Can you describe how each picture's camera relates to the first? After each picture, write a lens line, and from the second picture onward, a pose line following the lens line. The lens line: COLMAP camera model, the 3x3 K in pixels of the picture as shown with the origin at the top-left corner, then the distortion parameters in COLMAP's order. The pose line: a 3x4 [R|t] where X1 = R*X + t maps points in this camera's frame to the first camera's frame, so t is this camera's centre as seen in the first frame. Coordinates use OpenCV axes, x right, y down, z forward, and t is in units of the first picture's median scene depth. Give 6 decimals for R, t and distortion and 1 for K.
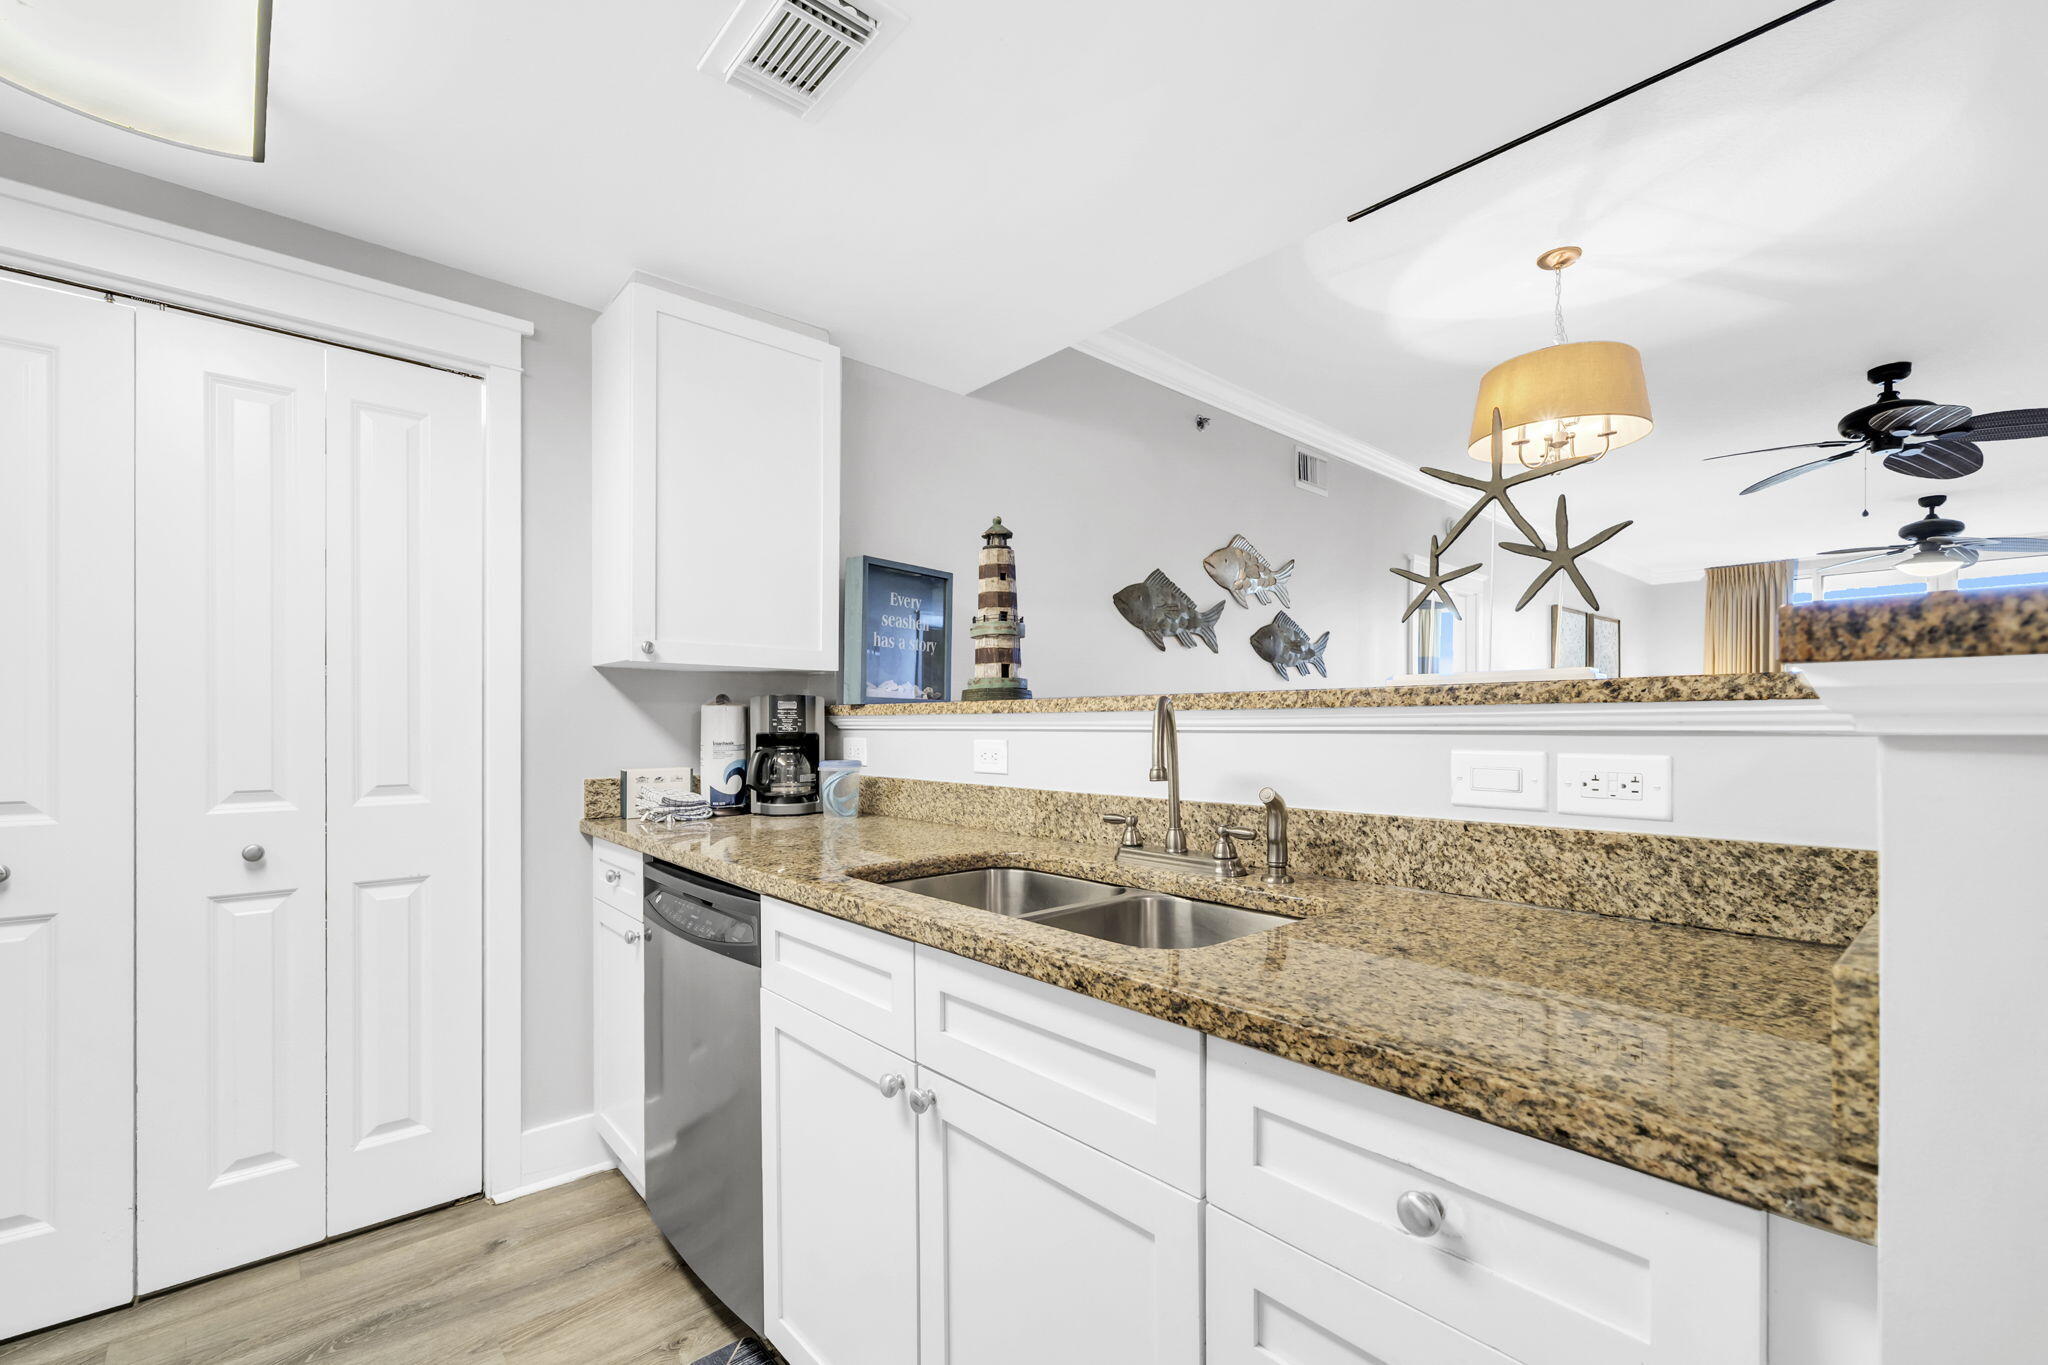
lens RADIAL K [[868.9, 0, 1040.4], [0, 868.9, 739.6], [0, 0, 1]] dist [0.000029, -0.001286]
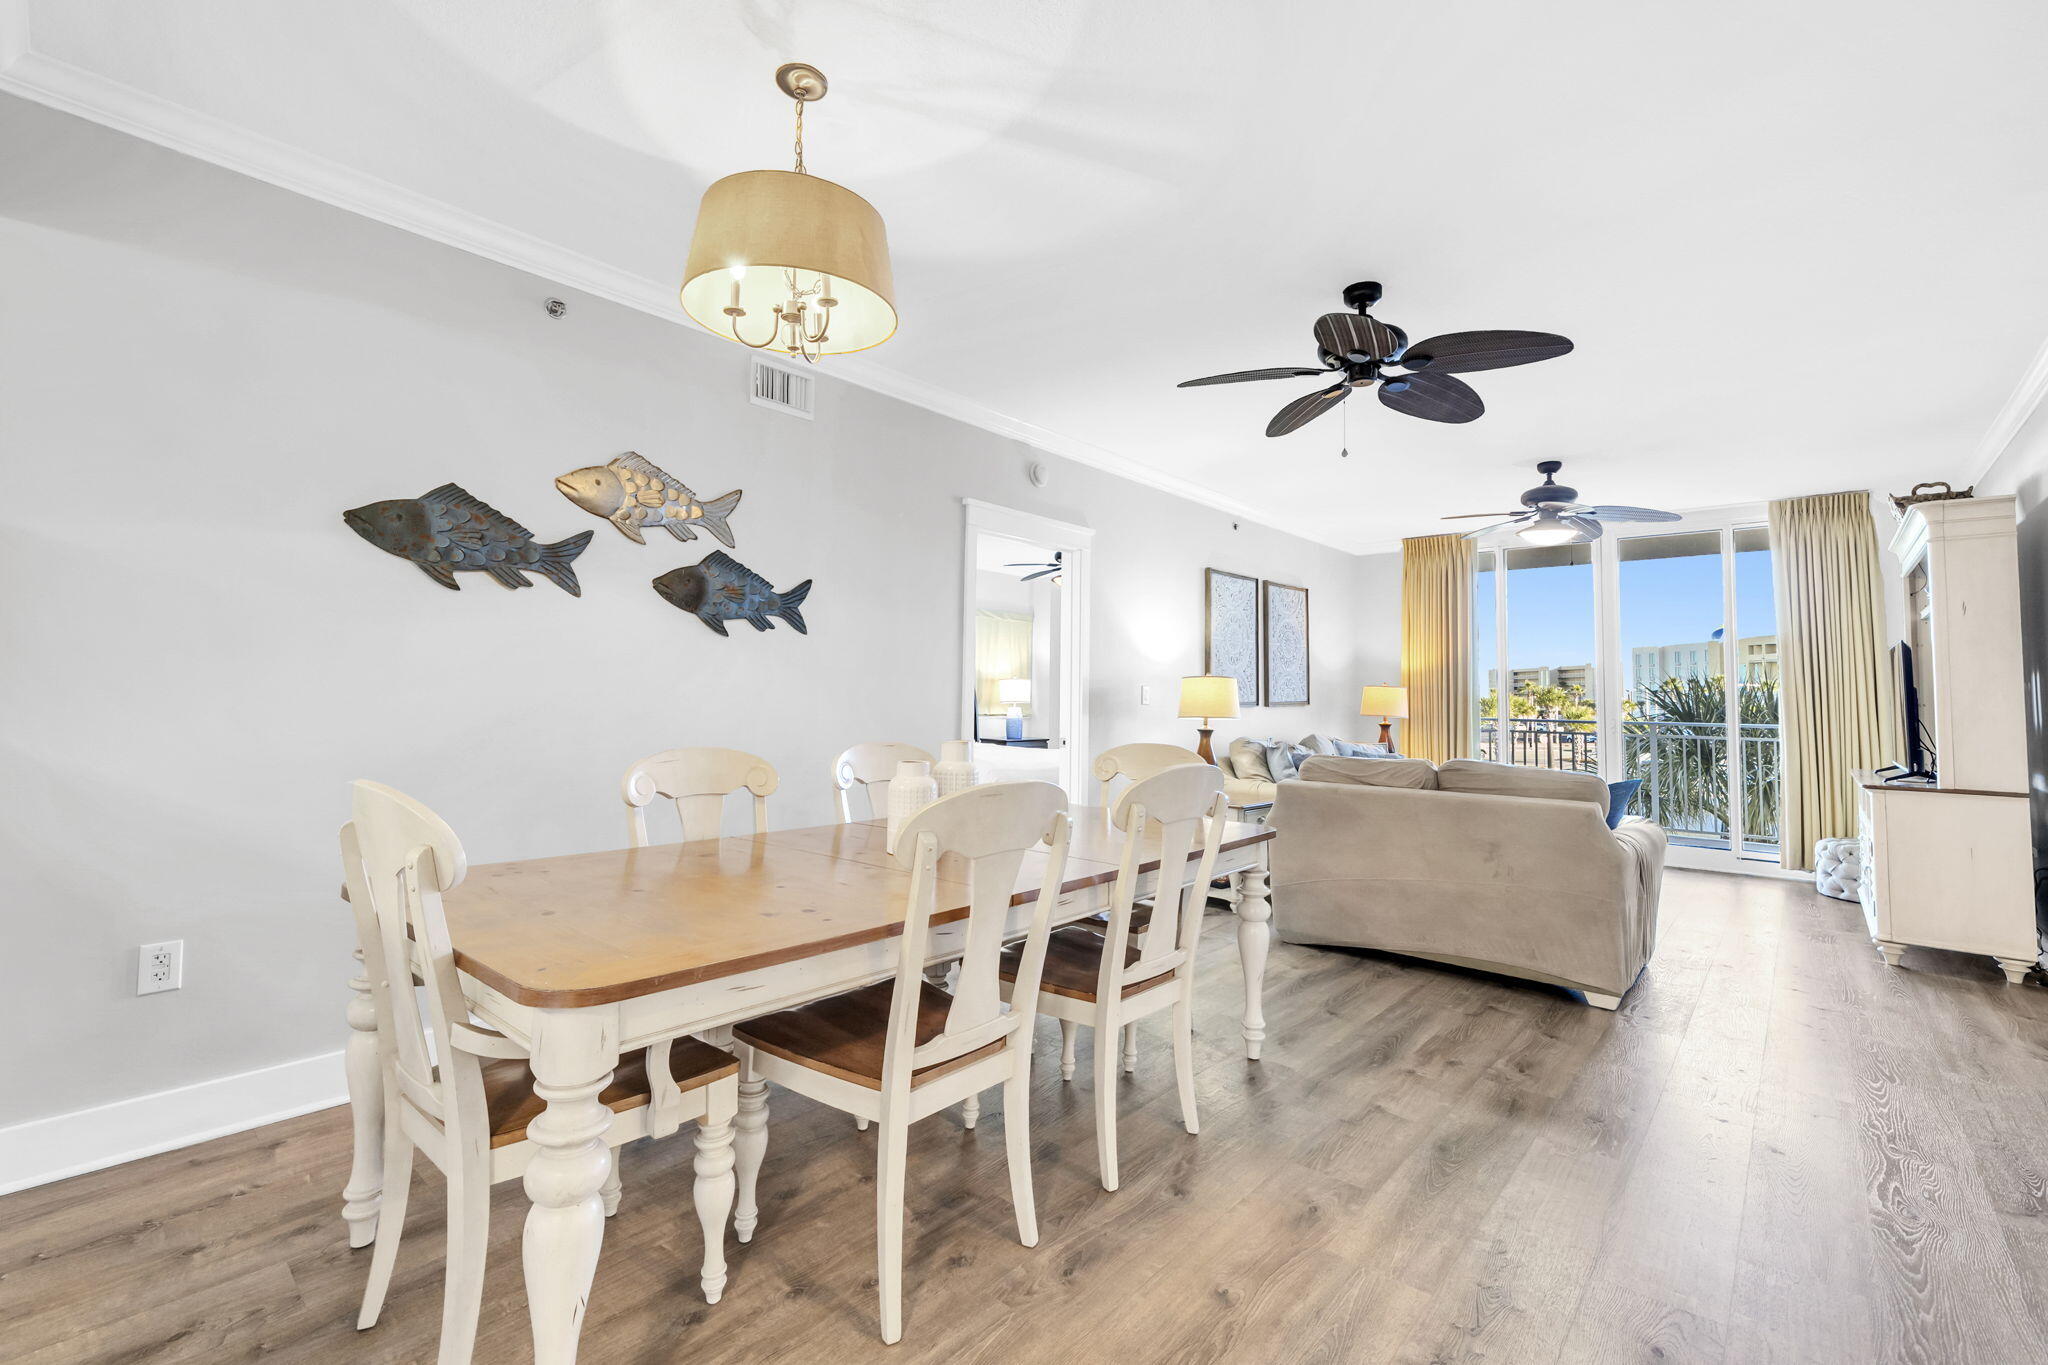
lens RADIAL K [[868.9, 0, 1028.4], [0, 868.9, 672.3], [0, 0, 1]] dist [0.000029, -0.001286]
pose [[0.993453, 0.011455, 0.113670, 0.917160], [-0.006327, 0.998950, -0.045374, 0.004708], [-0.114071, 0.044358, 0.992482, 0.300727]]
